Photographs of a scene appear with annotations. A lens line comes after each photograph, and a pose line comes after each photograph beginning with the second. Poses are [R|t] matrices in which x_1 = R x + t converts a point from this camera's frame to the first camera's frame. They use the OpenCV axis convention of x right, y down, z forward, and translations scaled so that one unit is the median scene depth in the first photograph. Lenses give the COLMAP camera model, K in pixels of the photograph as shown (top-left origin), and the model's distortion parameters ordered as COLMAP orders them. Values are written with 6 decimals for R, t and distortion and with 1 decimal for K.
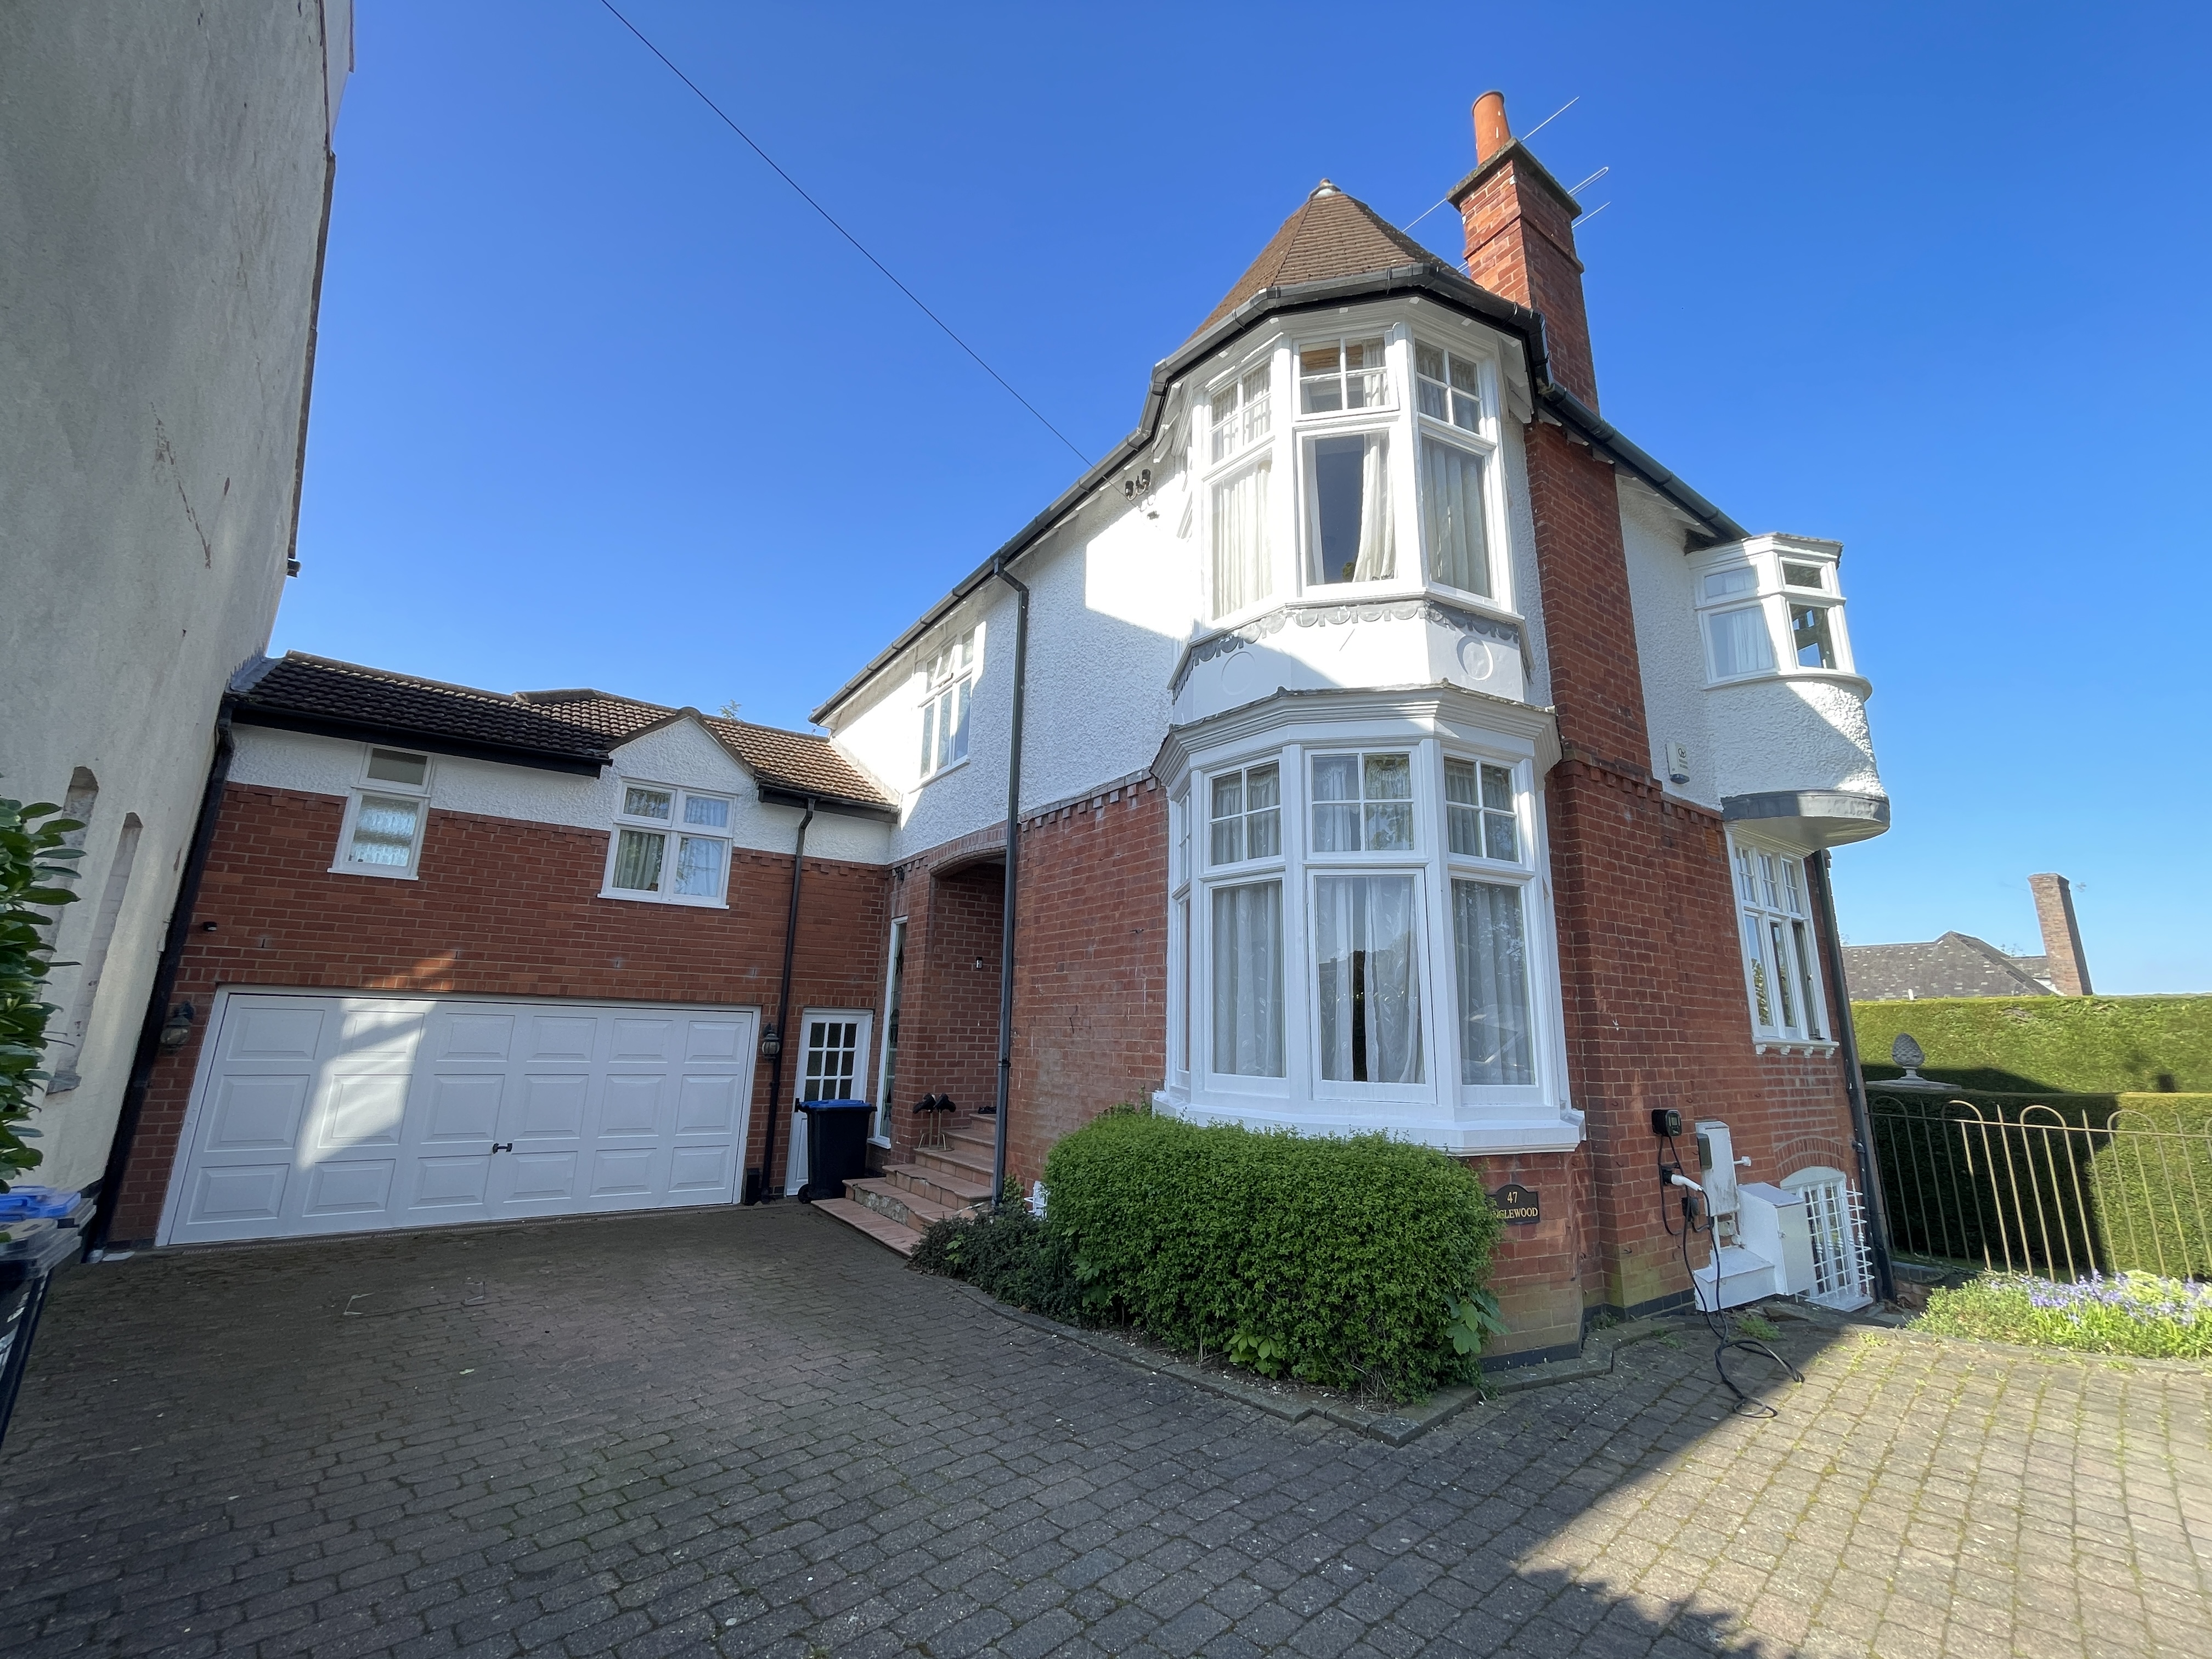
lens RADIAL K [[900.7, 0, 1106.0], [0, 900.7, 829.5], [0, 0, 1]] dist [-0.014232, 0.006027]
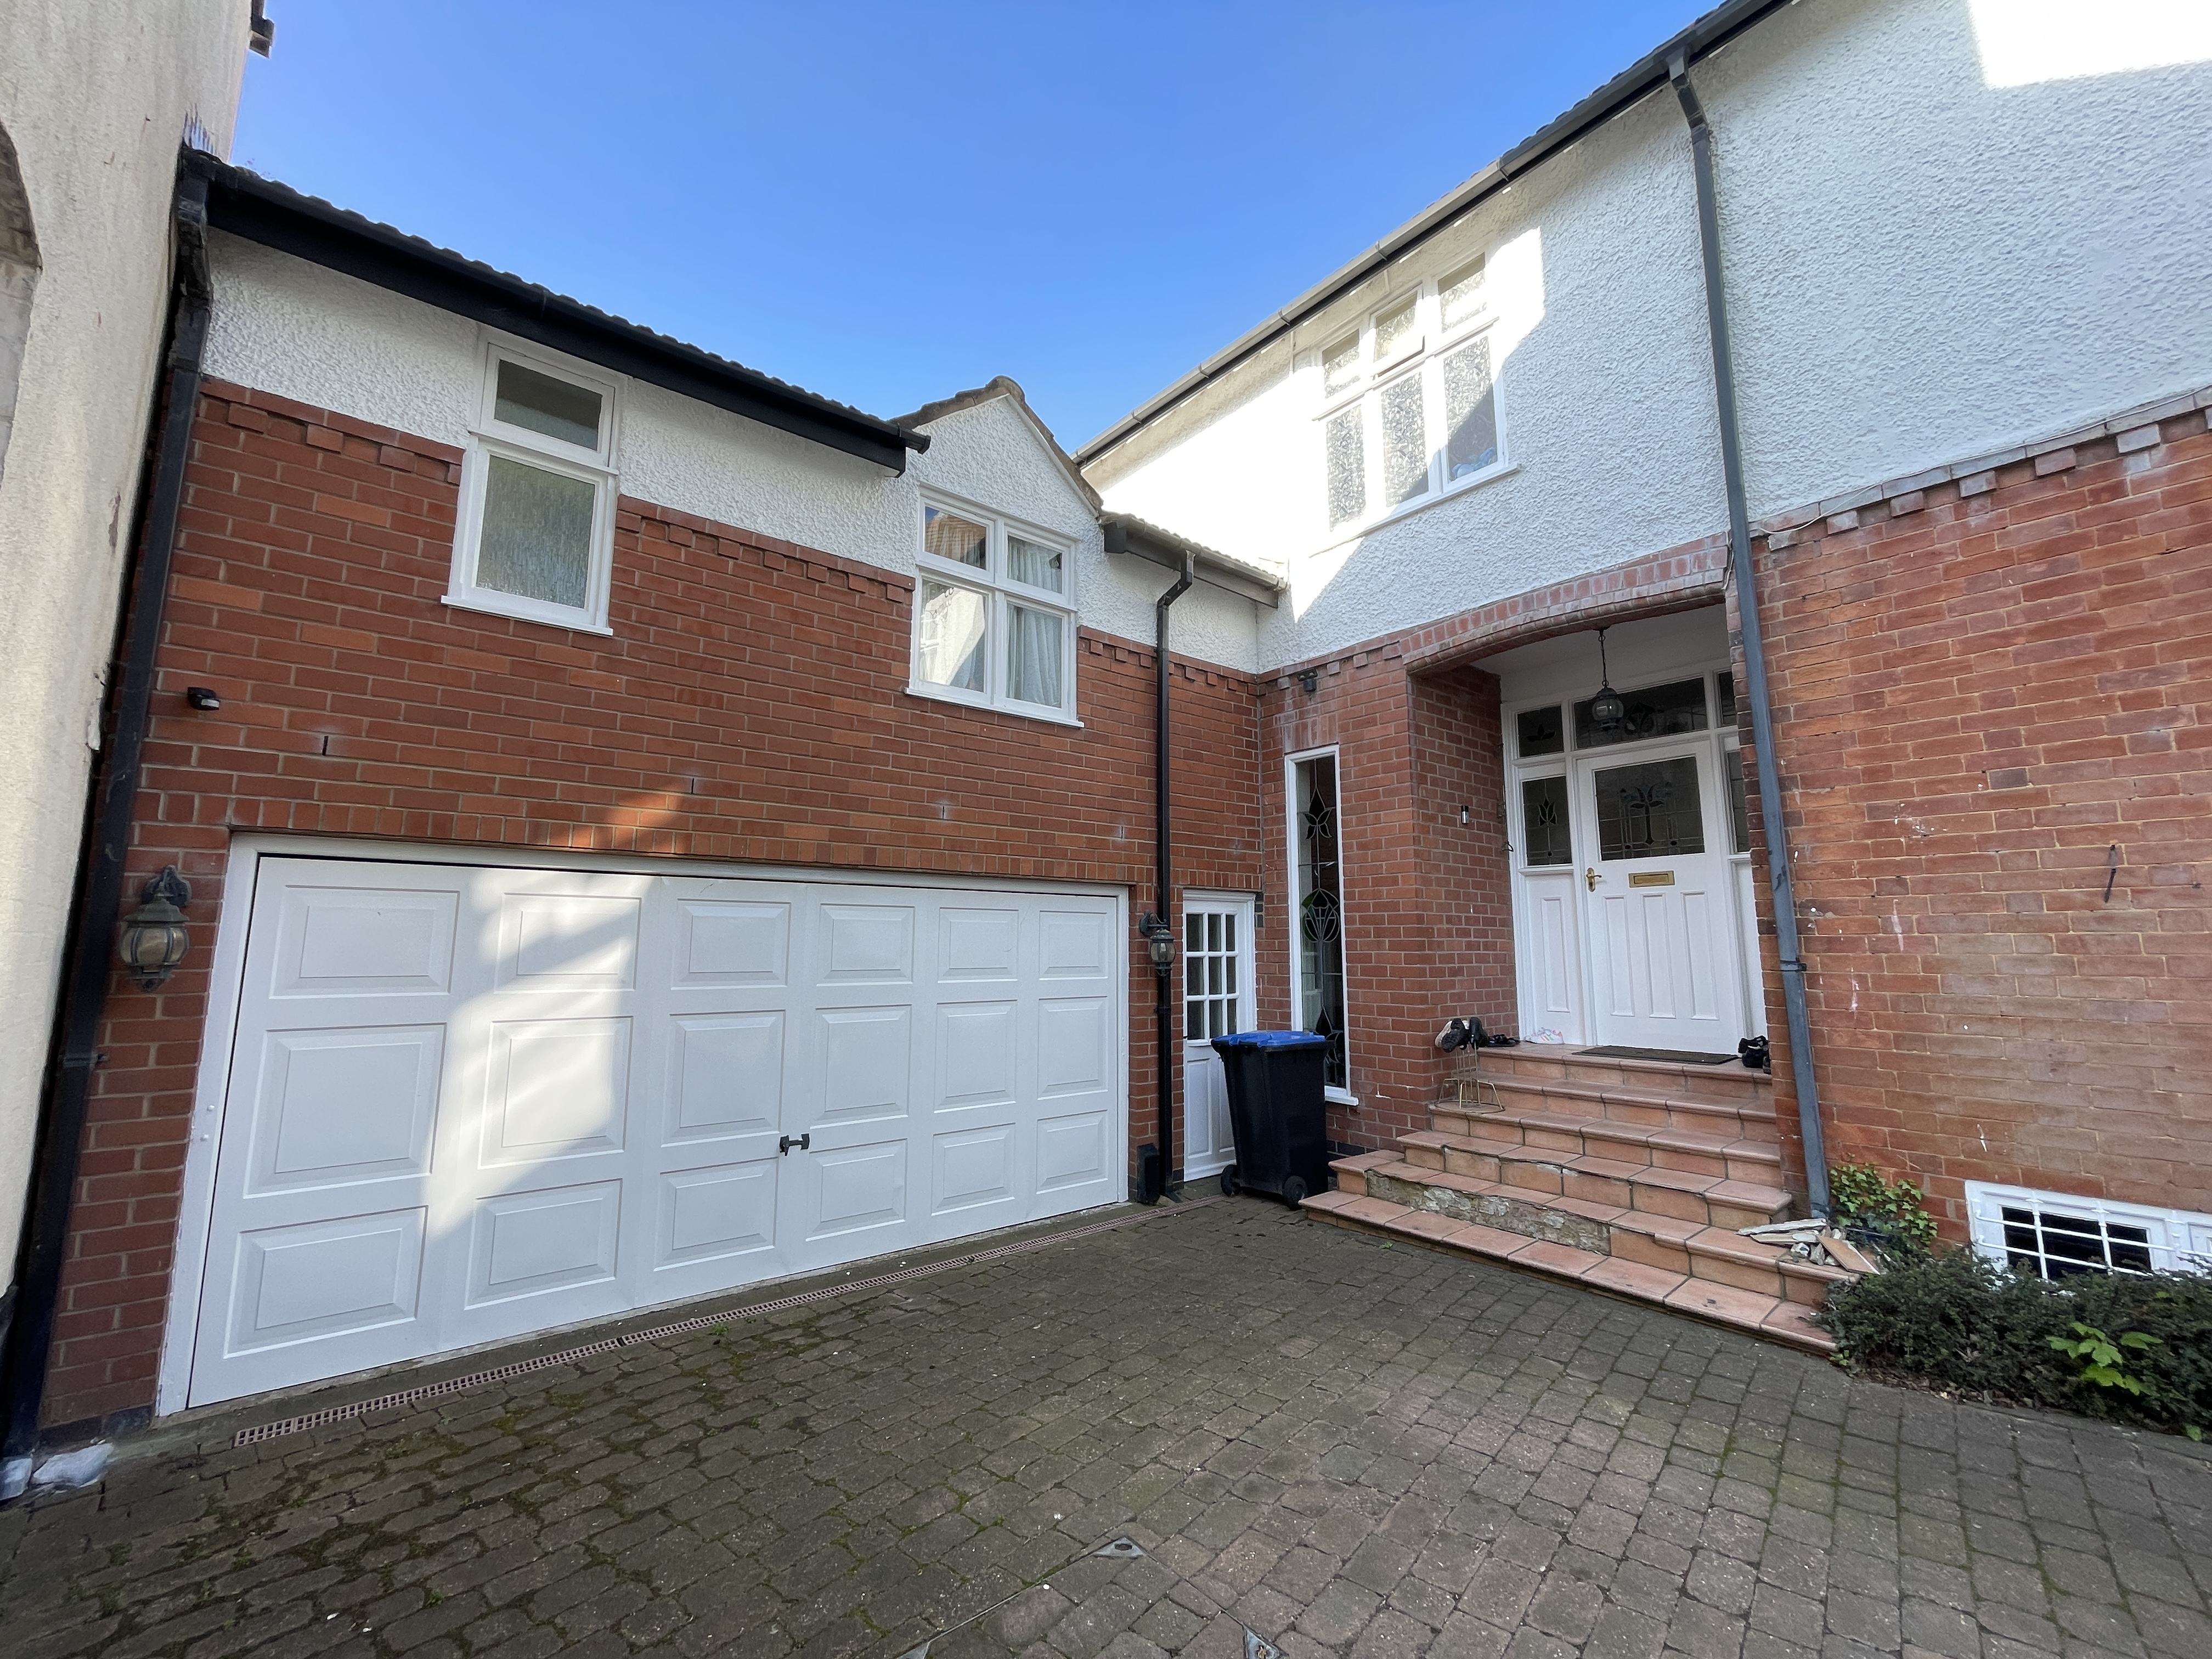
lens RADIAL K [[902.1, 0, 1106.0], [0, 902.1, 829.5], [0, 0, 1]] dist [-0.000297, -0.000209]
pose [[0.996907, -0.009980, 0.077960, -0.539658], [0.002499, 0.995428, 0.095479, 0.117853], [-0.078557, -0.094989, 0.992374, 0.471174]]
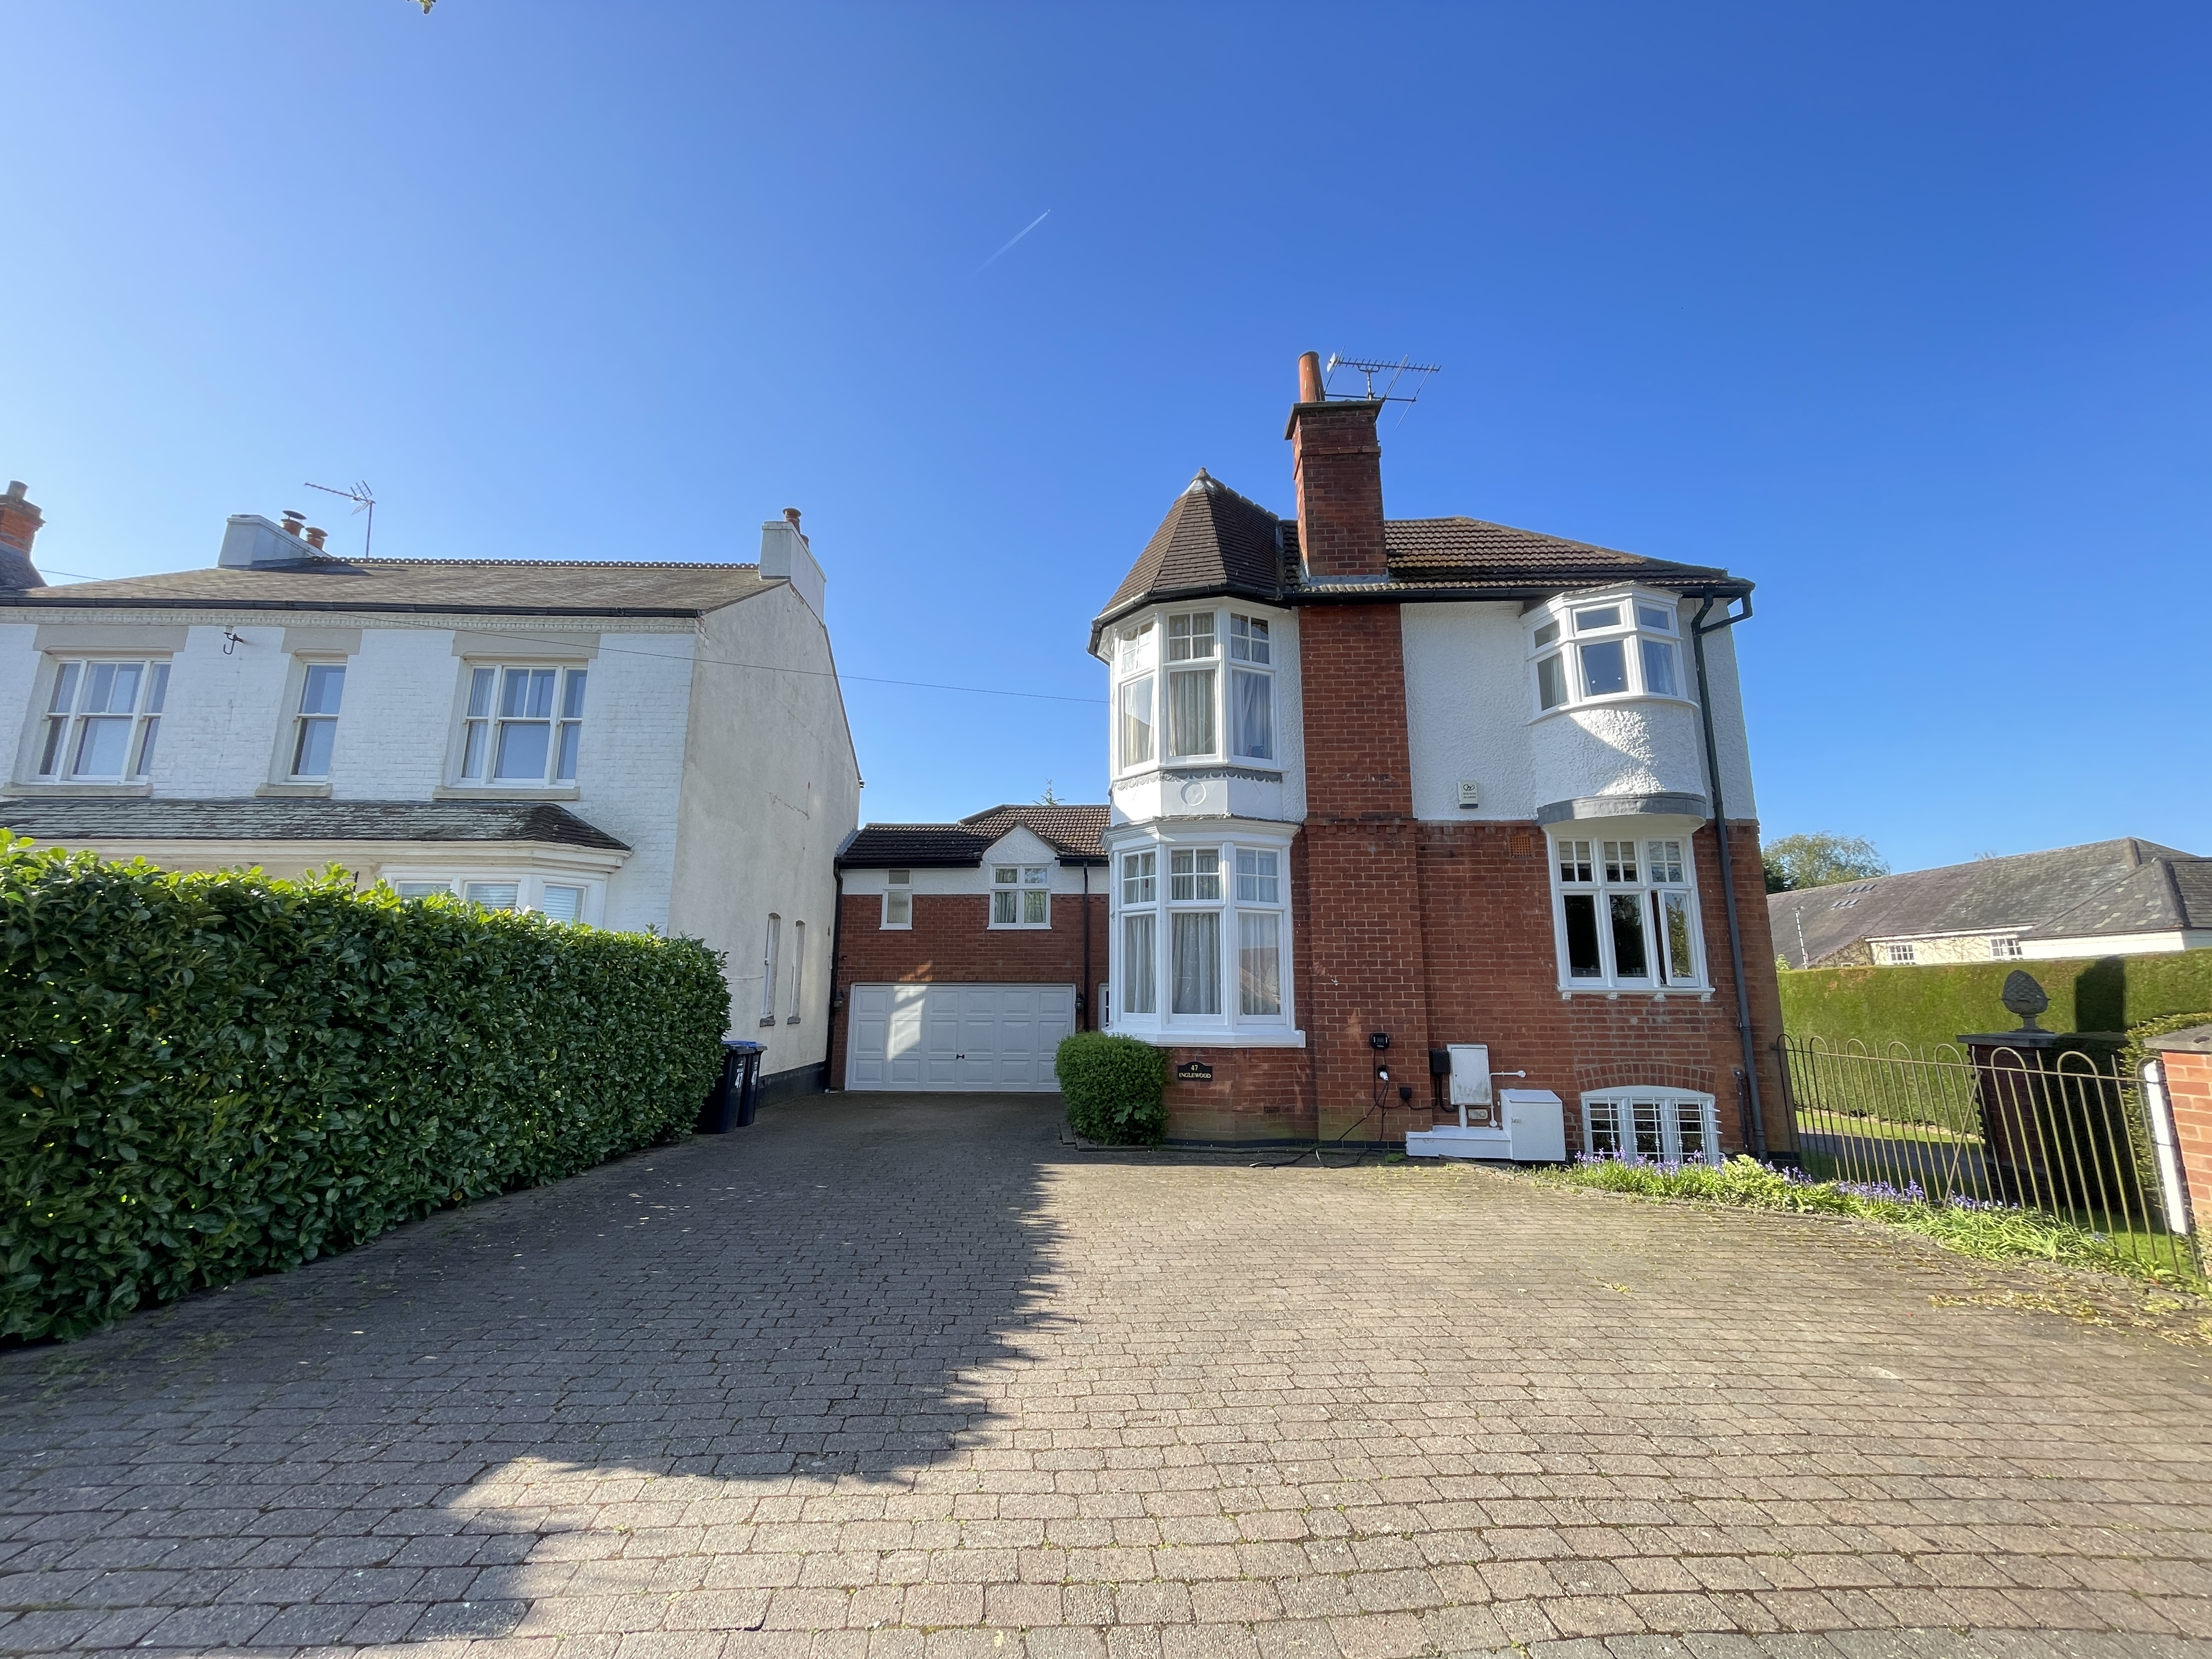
lens RADIAL K [[895.8, 0, 1106.0], [0, 895.8, 829.5], [0, 0, 1]] dist [0.008121, 0.000511]
pose [[0.790145, -0.131118, -0.598730, 0.903105], [0.150952, 0.988391, -0.017240, -0.071728], [0.594040, -0.076758, 0.800765, -0.412508]]
